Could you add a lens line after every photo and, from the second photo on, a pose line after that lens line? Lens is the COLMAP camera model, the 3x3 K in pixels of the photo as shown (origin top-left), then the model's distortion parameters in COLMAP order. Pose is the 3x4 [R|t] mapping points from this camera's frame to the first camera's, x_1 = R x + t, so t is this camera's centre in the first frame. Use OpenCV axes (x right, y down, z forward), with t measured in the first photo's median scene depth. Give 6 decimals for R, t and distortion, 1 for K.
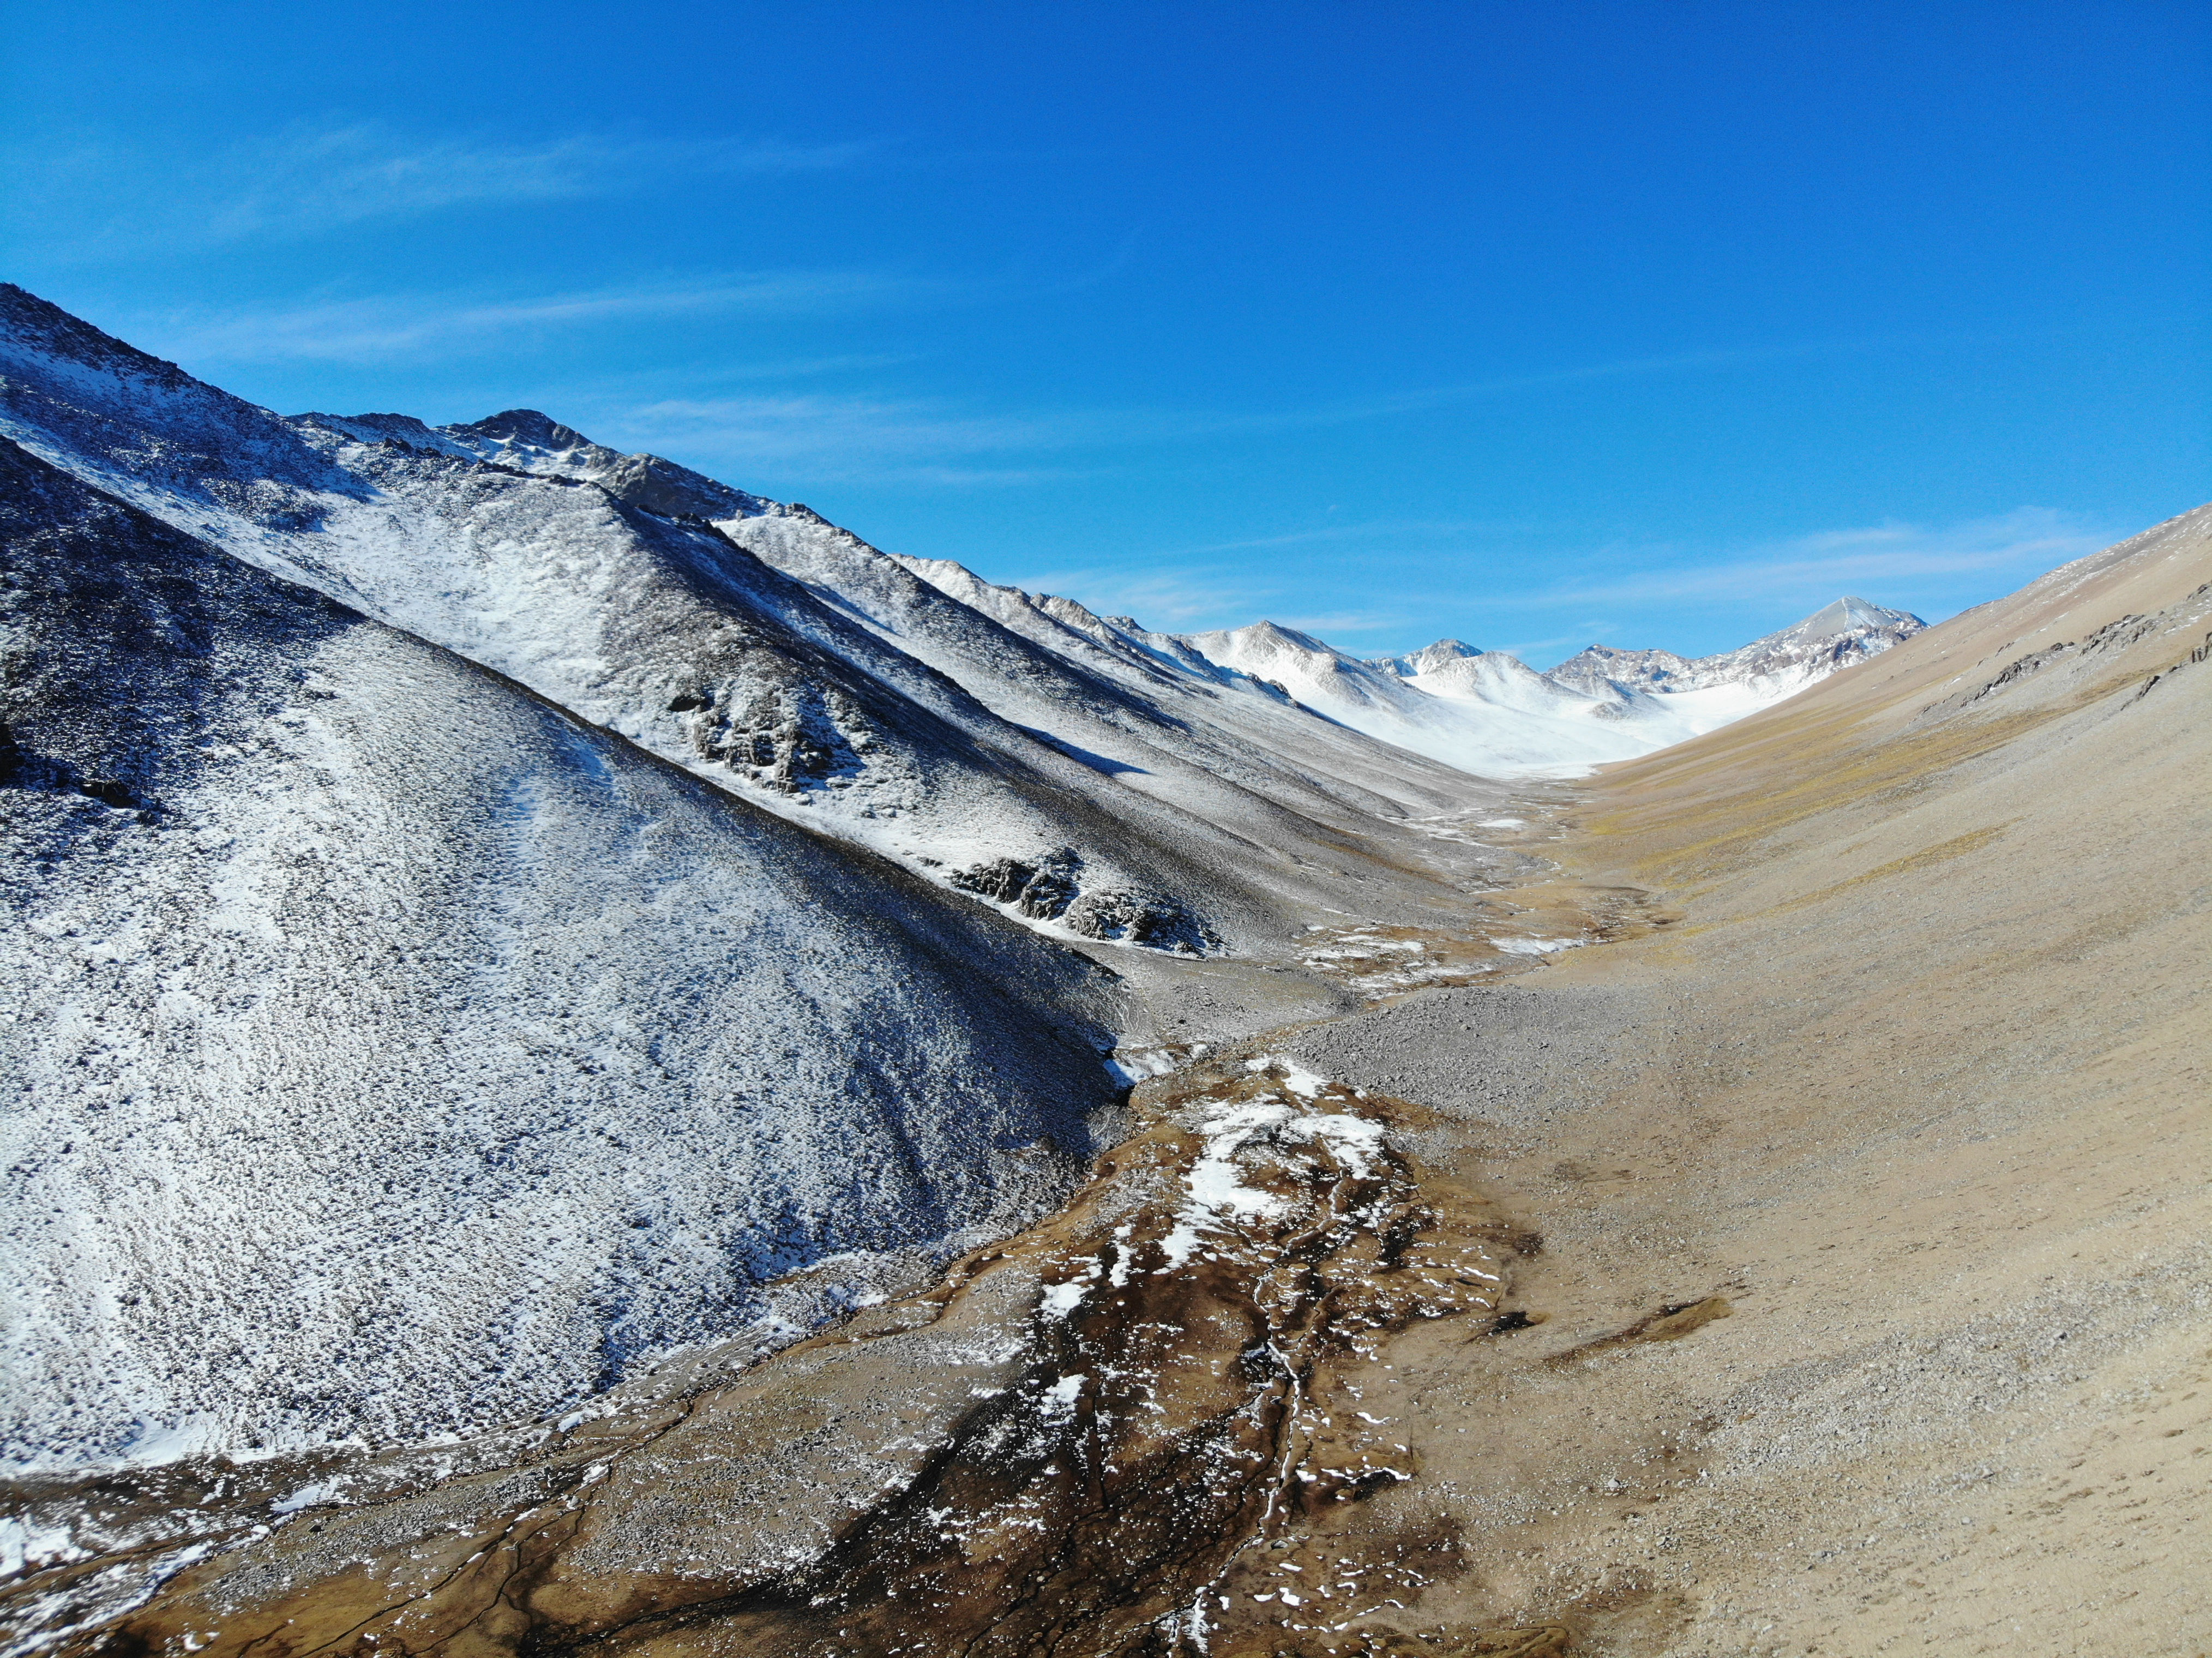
lens RADIAL K [[1642.1, 0, 1138.5], [0, 1642.1, 855.4], [0, 0, 1]] dist [0.026335, -0.127847]
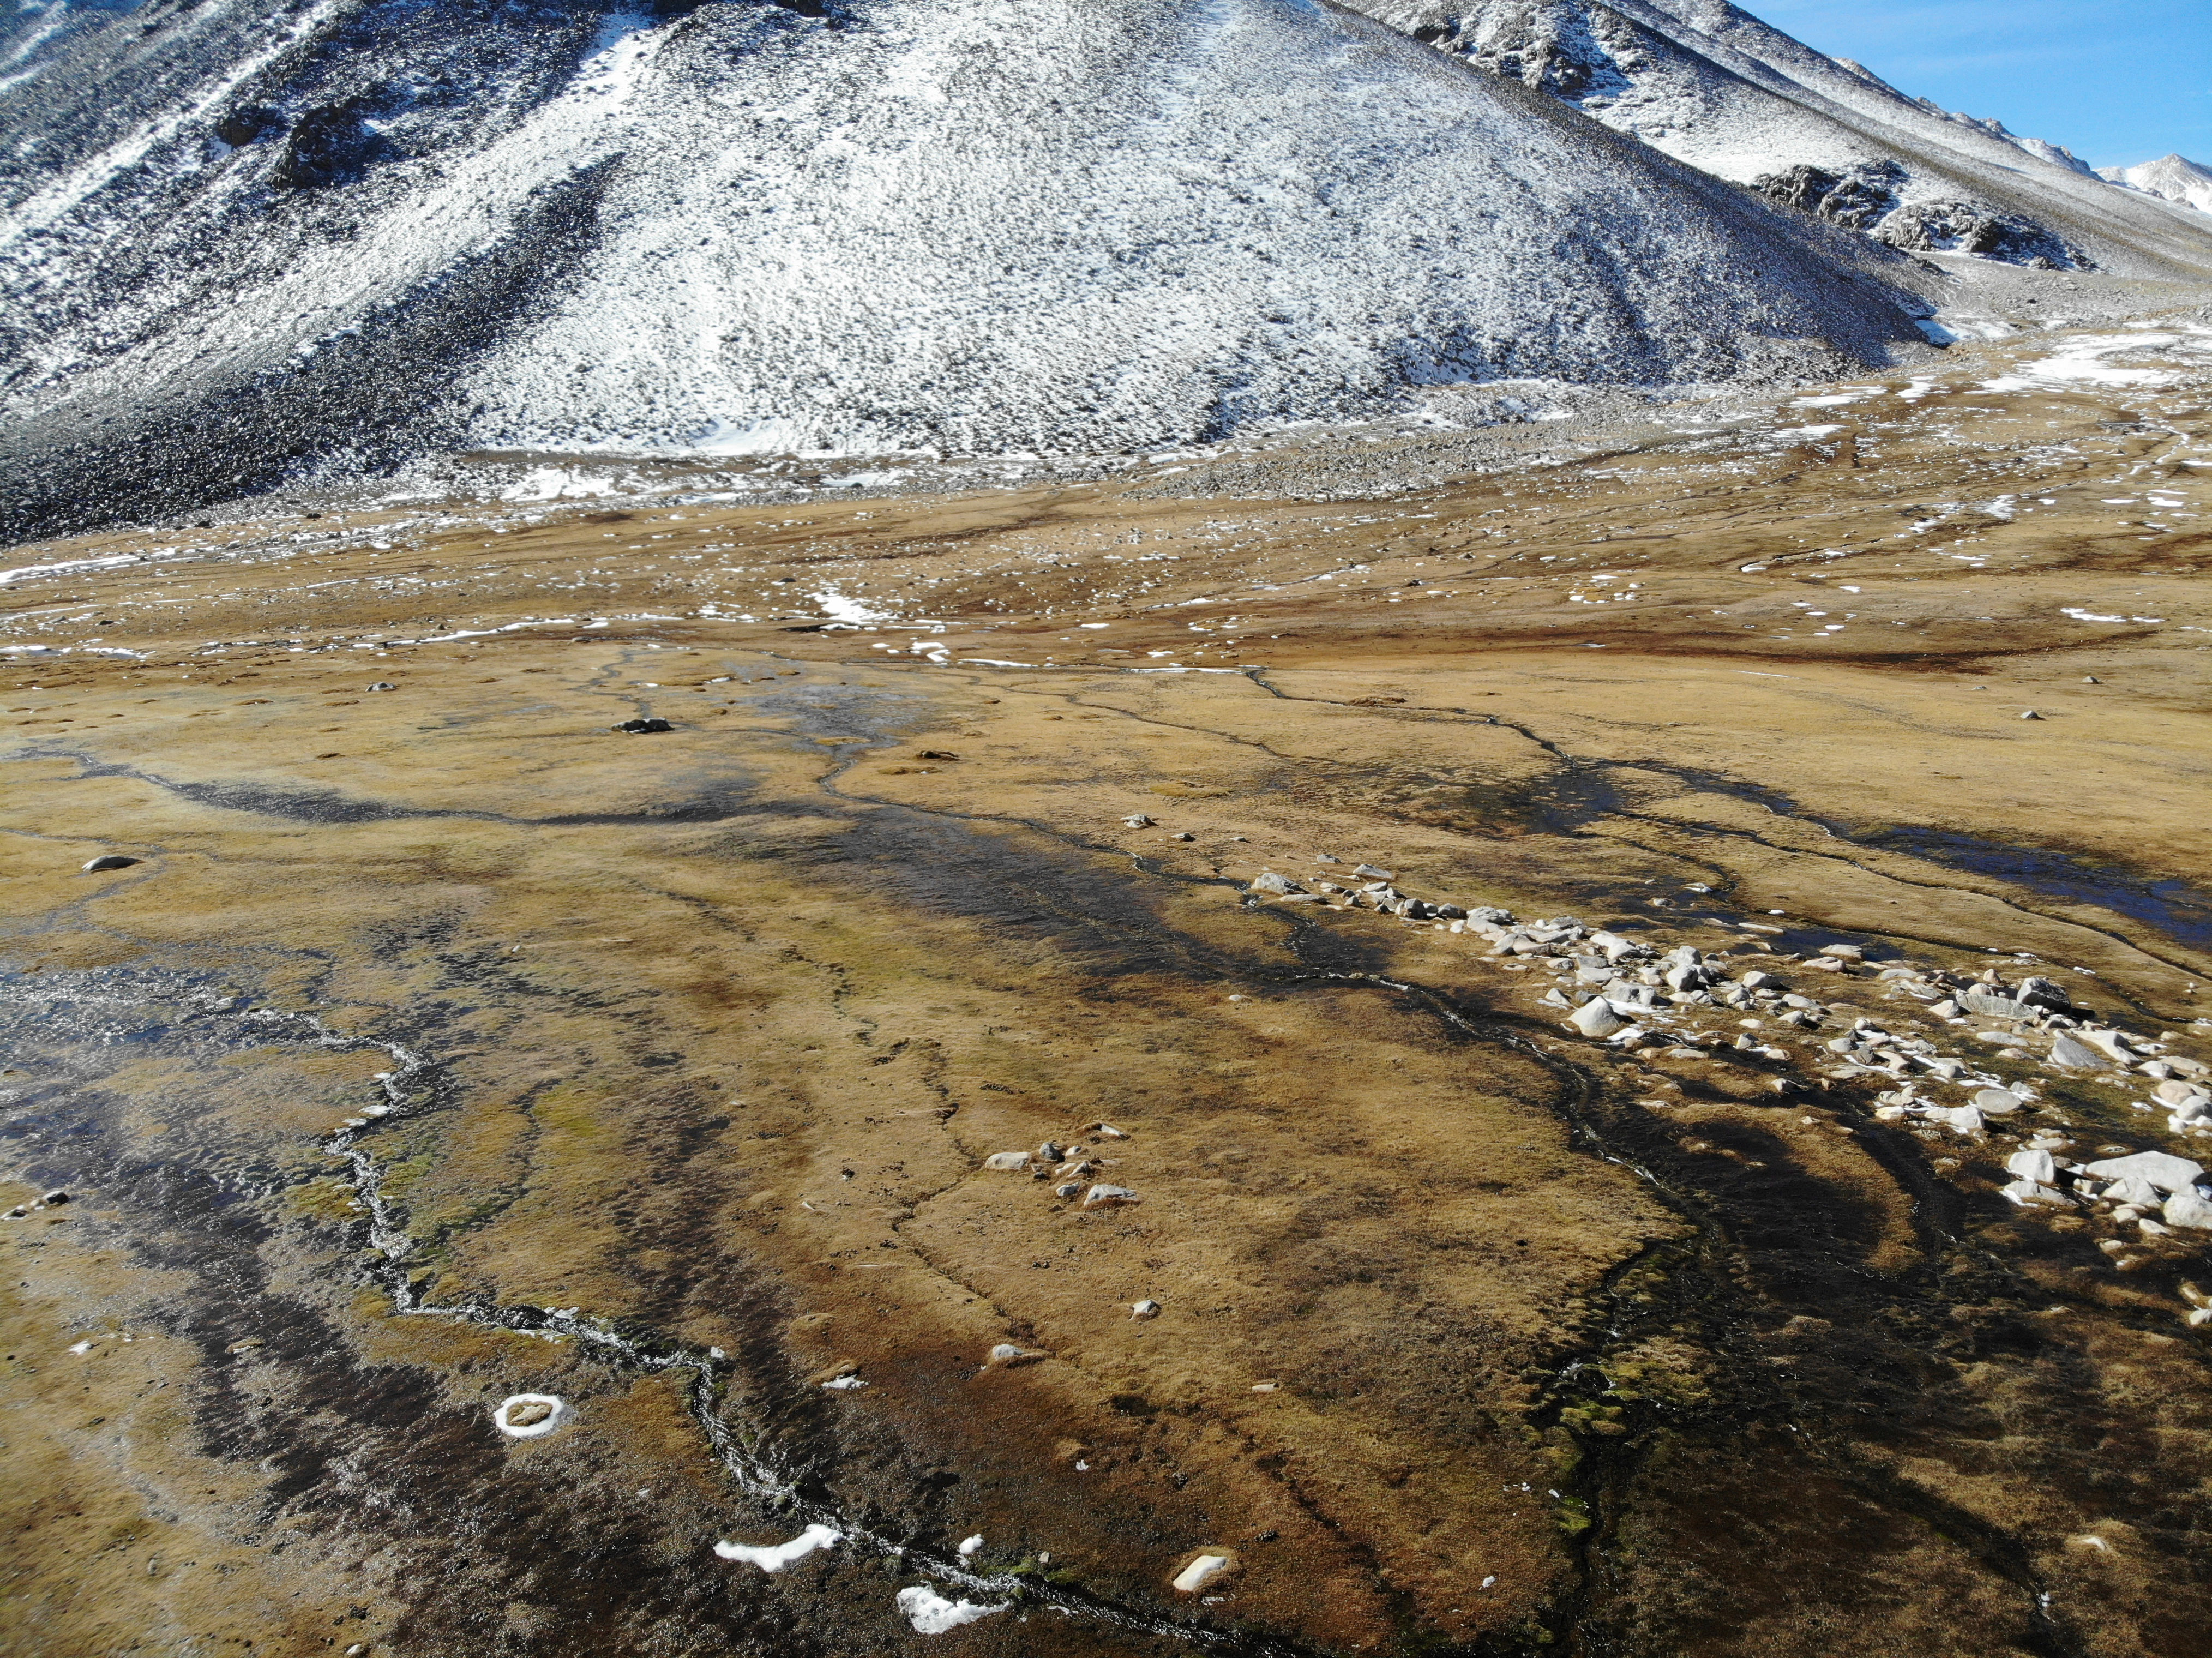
lens RADIAL K [[1642.1, 0, 1119.6], [0, 1642.1, 835.8], [0, 0, 1]] dist [0.026335, -0.127847]
pose [[0.887603, 0.100017, -0.449619, 0.022916], [-0.004837, 0.978110, 0.208030, 0.303768], [0.460583, -0.182473, 0.868658, 0.196624]]
